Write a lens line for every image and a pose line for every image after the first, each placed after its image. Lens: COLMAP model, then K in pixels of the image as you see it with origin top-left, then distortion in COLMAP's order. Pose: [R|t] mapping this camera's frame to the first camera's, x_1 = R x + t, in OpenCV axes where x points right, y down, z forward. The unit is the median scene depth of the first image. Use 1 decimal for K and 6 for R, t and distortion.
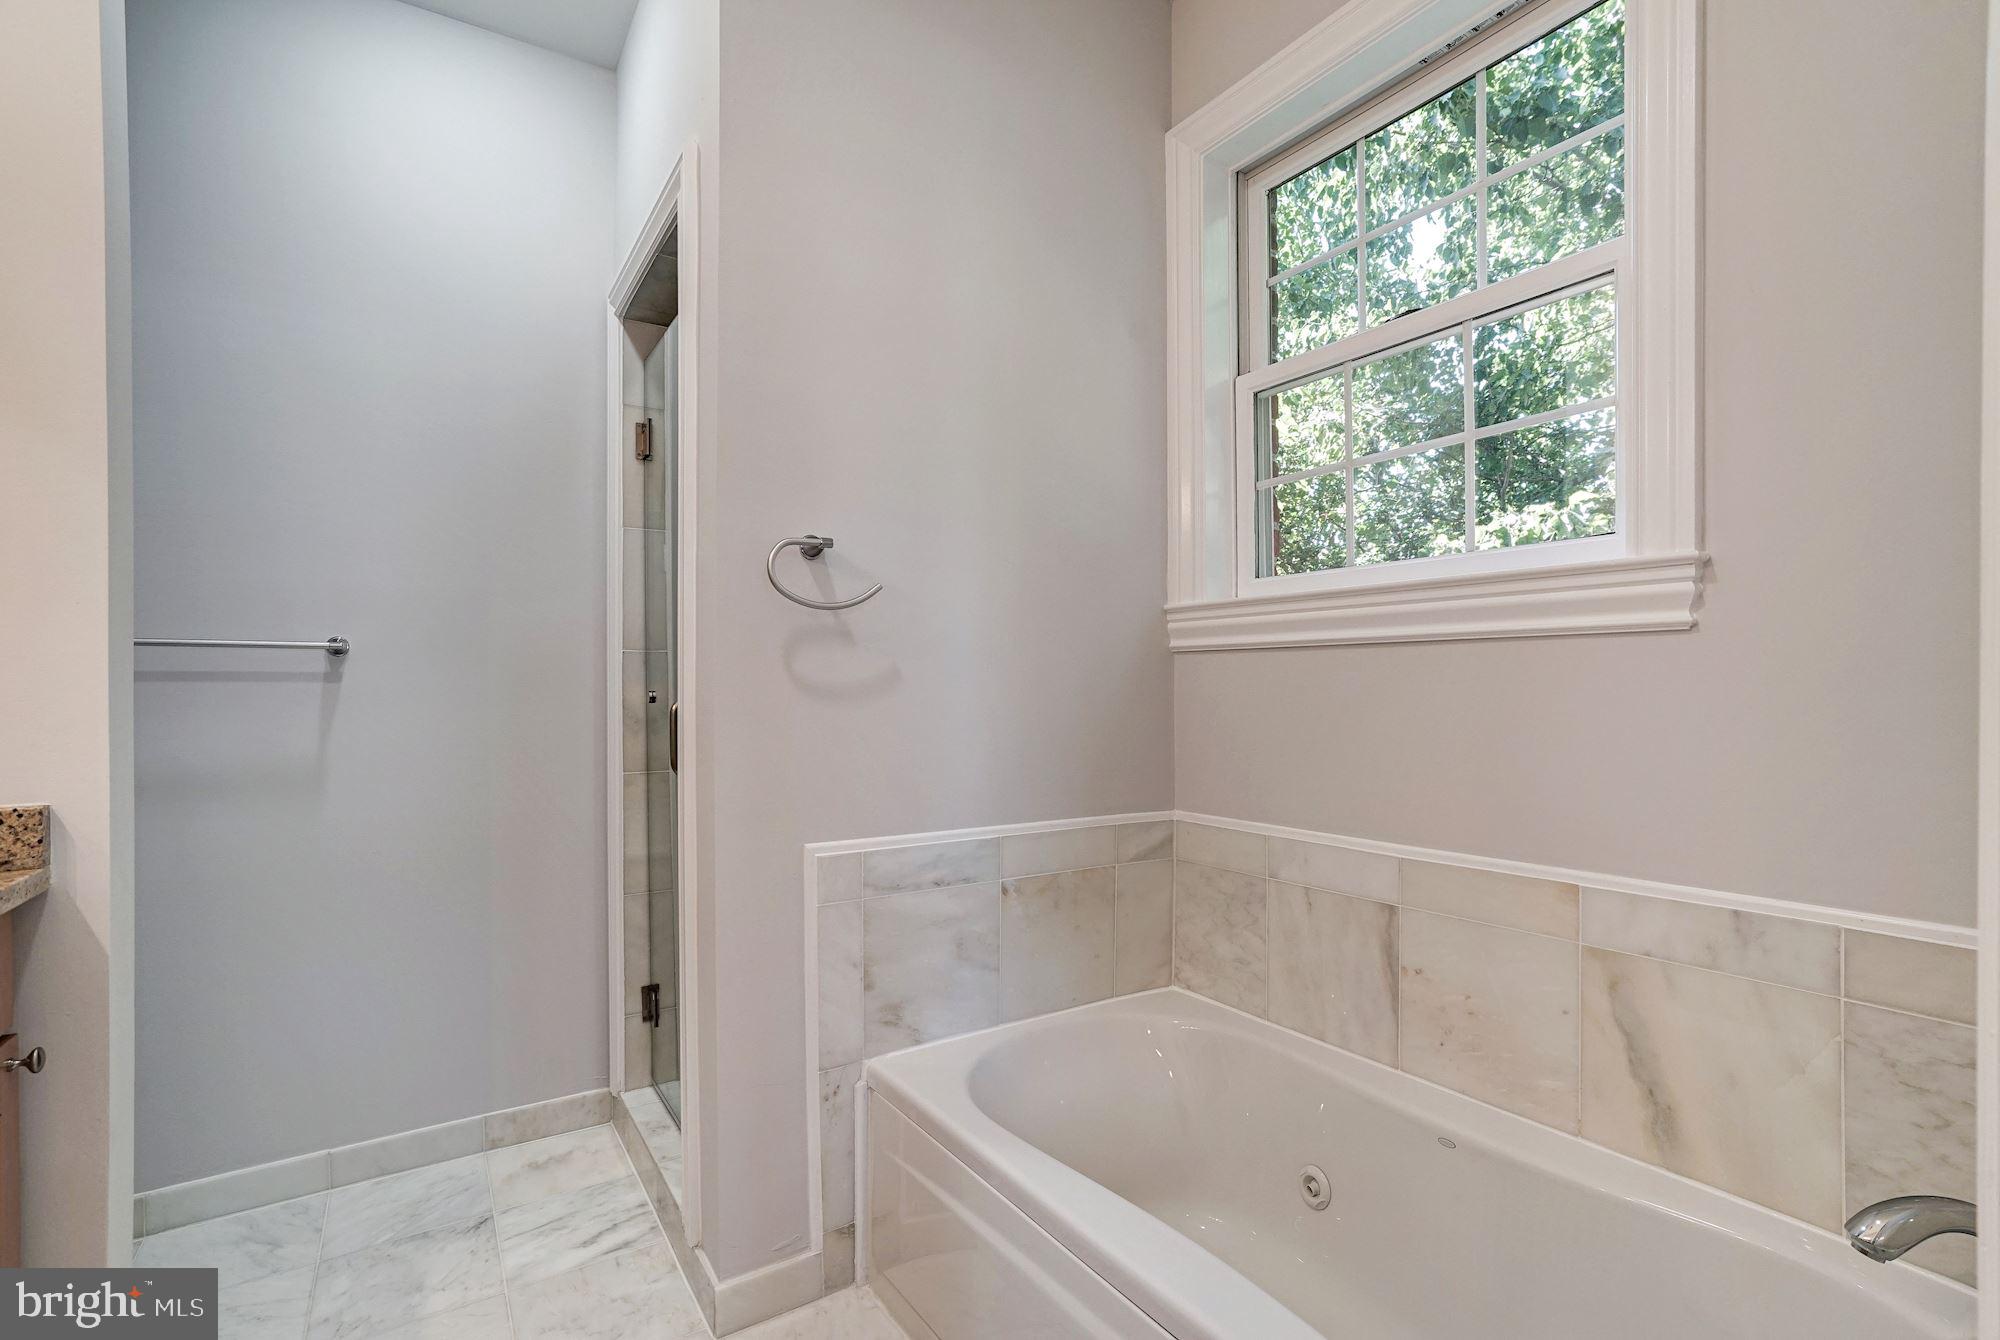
lens RADIAL K [[907.0, 0, 1002.5], [0, 907.0, 695.2], [0, 0, 1]] dist [-0.027137, 0.011536]
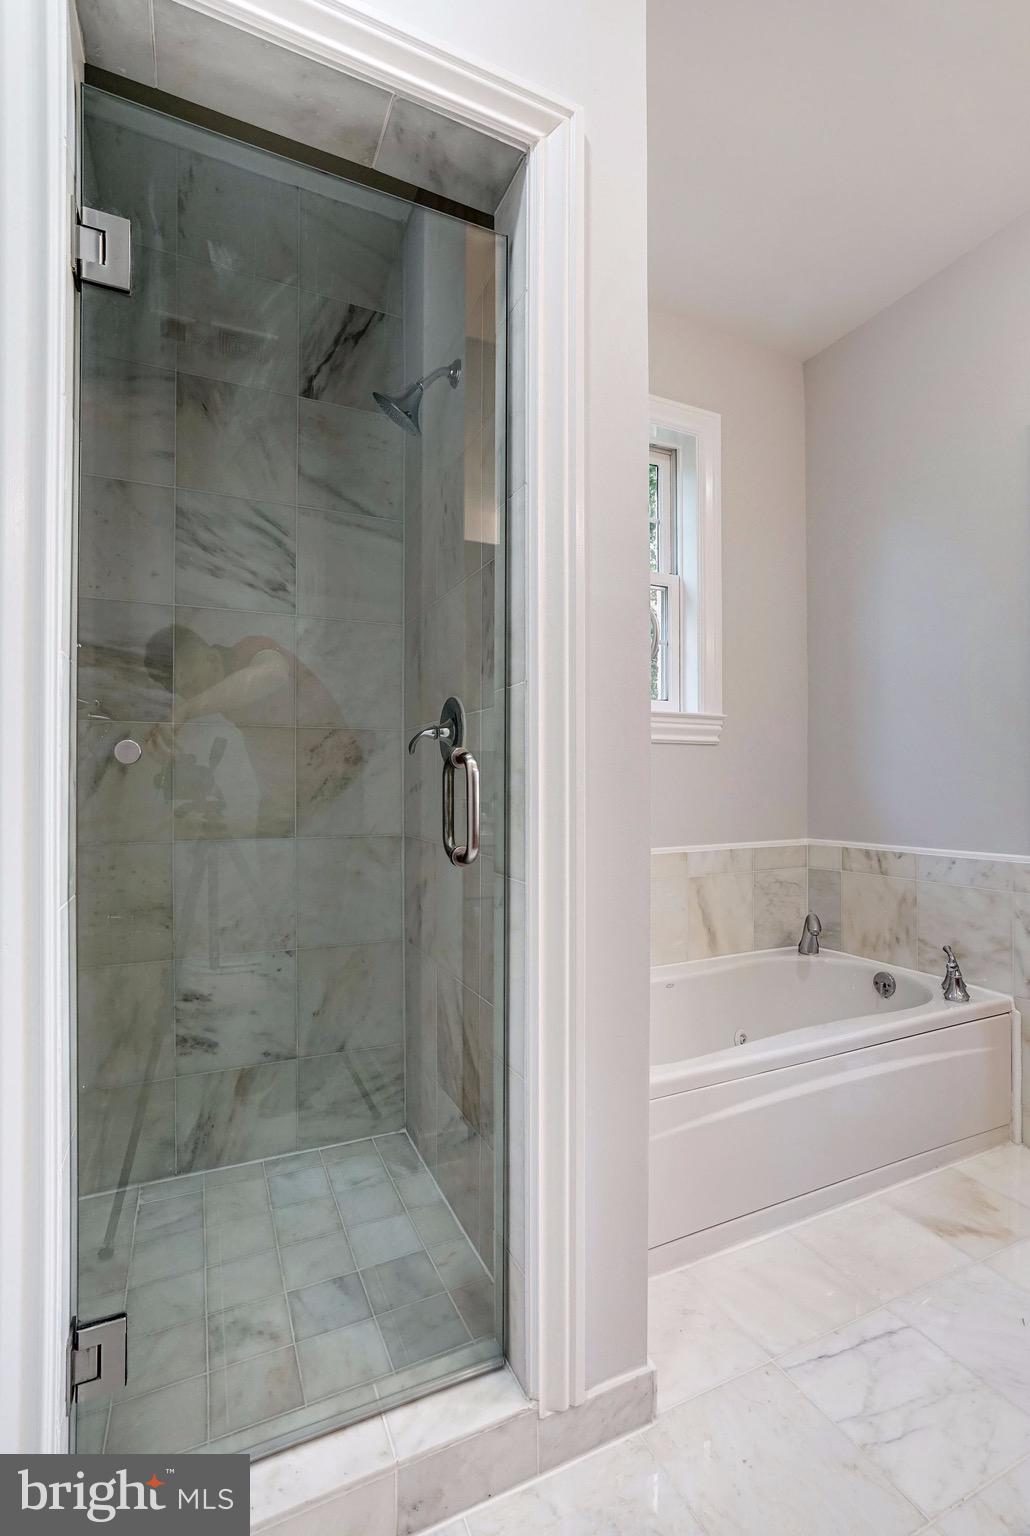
lens RADIAL K [[696.6, 0, 510.7], [0, 696.6, 783.0], [0, 0, 1]] dist [-0.027137, 0.011536]
pose [[0.163109, -0.001549, 0.986607, -1.282345], [0.014726, 0.999891, -0.000865, 0.030302], [-0.986498, 0.014670, 0.163114, 1.232960]]
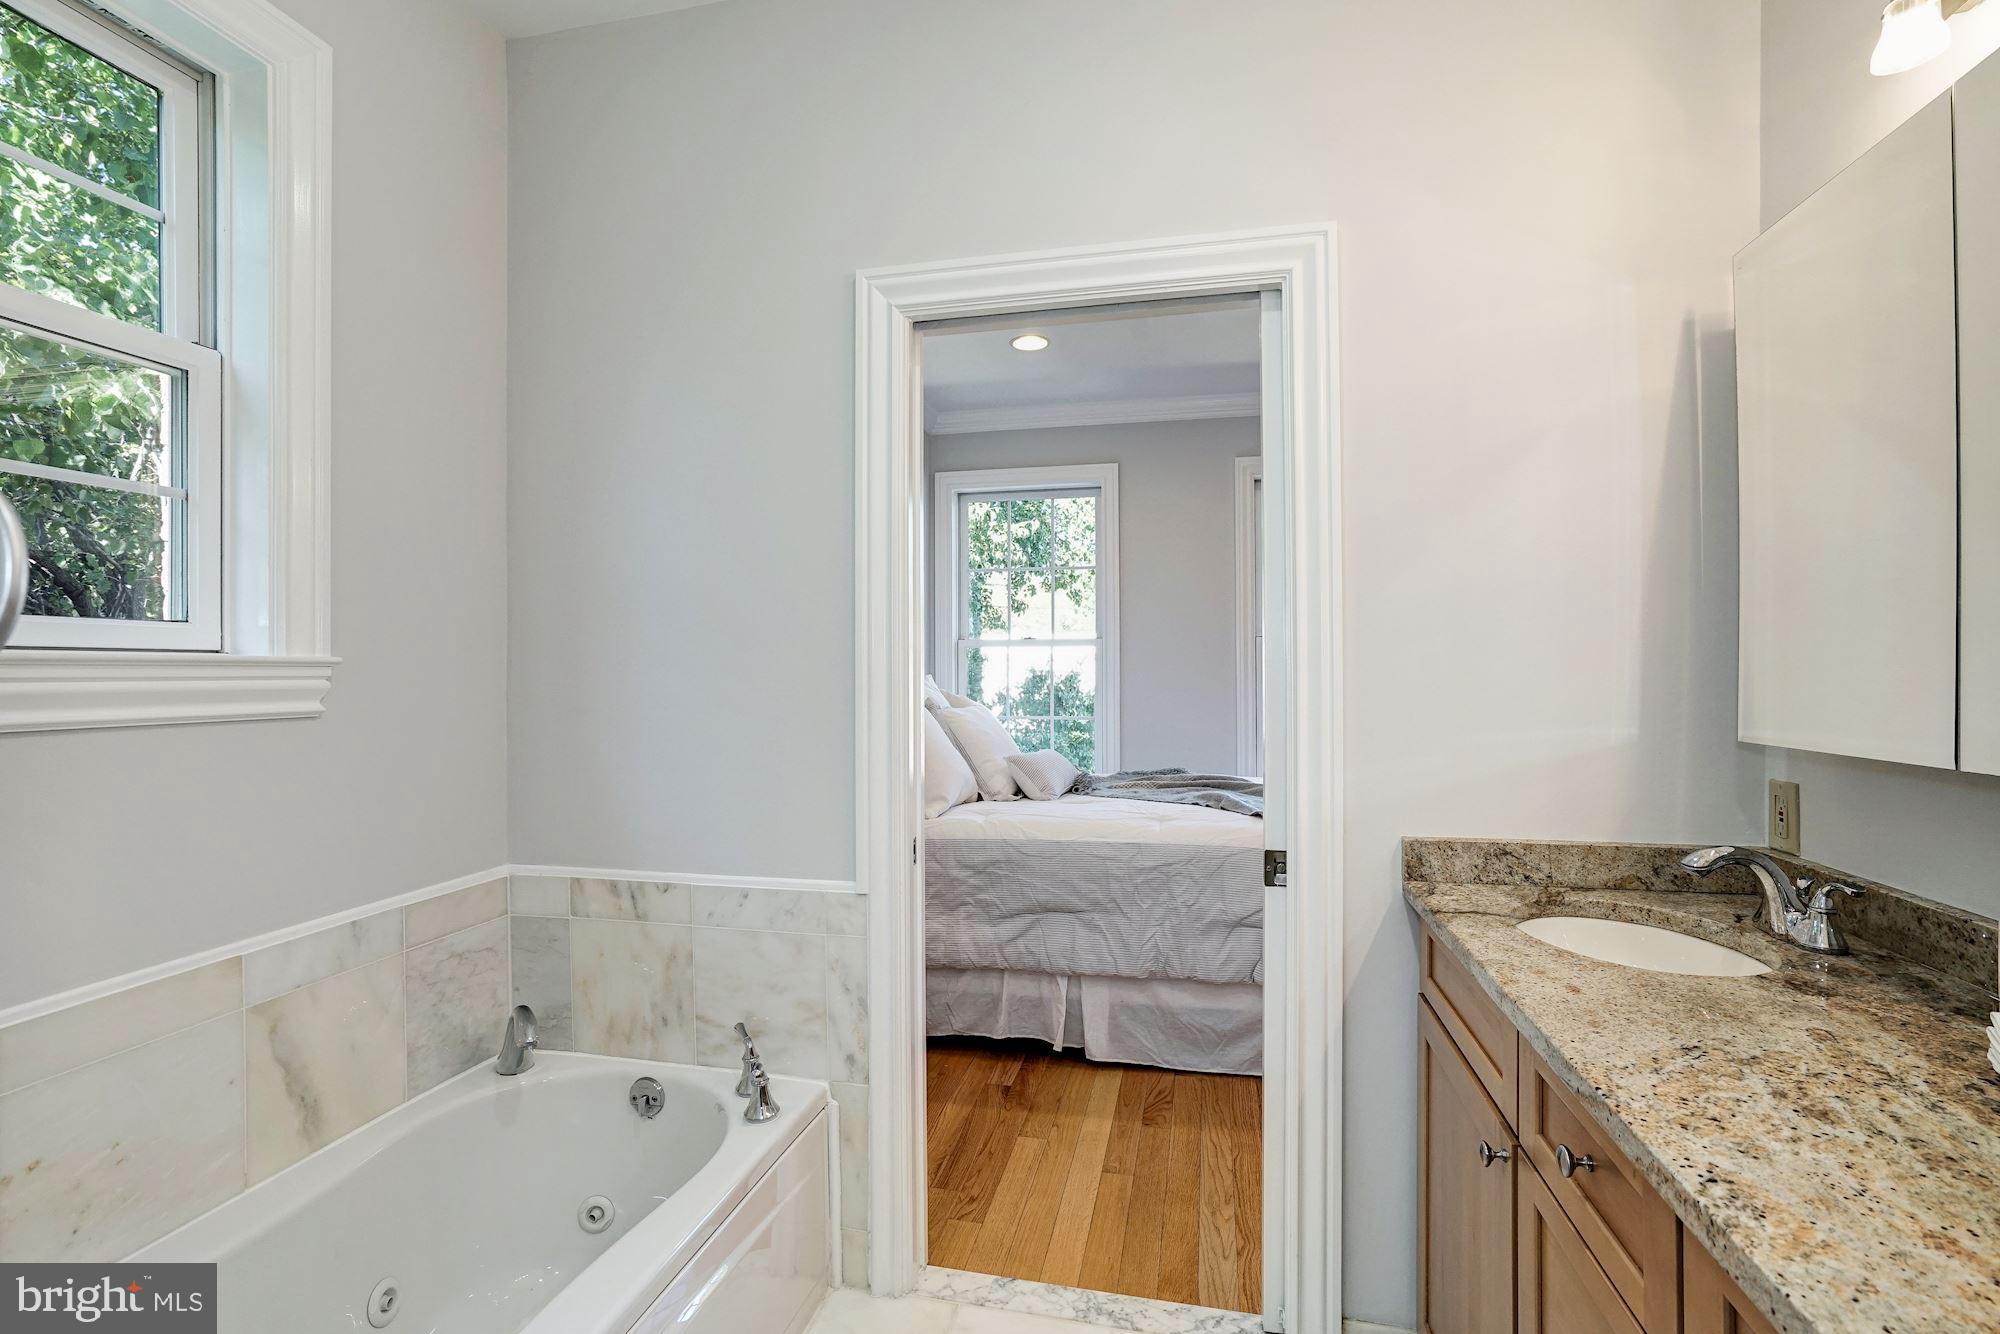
lens RADIAL K [[907.0, 0, 1028.8], [0, 907.0, 673.0], [0, 0, 1]] dist [-0.027137, 0.011536]
pose [[-0.713830, 0.003717, 0.700309, -0.831863], [0.014240, 0.999856, 0.009208, -0.130343], [-0.700174, 0.016546, -0.713781, 1.174248]]
